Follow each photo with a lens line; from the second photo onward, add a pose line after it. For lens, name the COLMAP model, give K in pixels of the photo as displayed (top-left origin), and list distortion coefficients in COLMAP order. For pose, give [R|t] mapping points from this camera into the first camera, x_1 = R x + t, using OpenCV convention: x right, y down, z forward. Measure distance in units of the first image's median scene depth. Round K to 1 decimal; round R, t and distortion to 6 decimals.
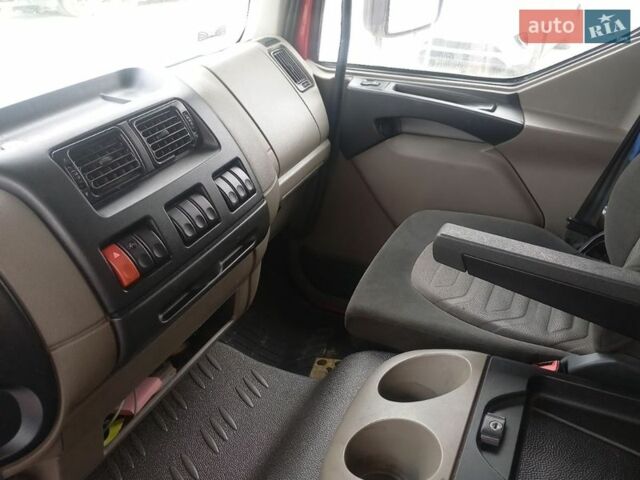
lens RADIAL K [[647.1, 0, 320.0], [0, 647.1, 240.0], [0, 0, 1]] dist [0.077885, -0.017775]
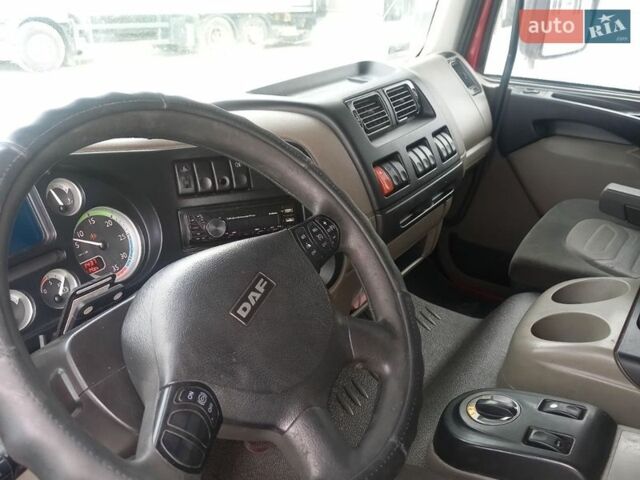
lens RADIAL K [[647.1, 0, 320.0], [0, 647.1, 240.0], [0, 0, 1]] dist [0.077885, -0.017775]
pose [[0.986630, 0.076415, -0.143949, -0.143229], [-0.085466, 0.994665, -0.057765, 0.170808], [0.138767, 0.069296, 0.987898, -0.283107]]
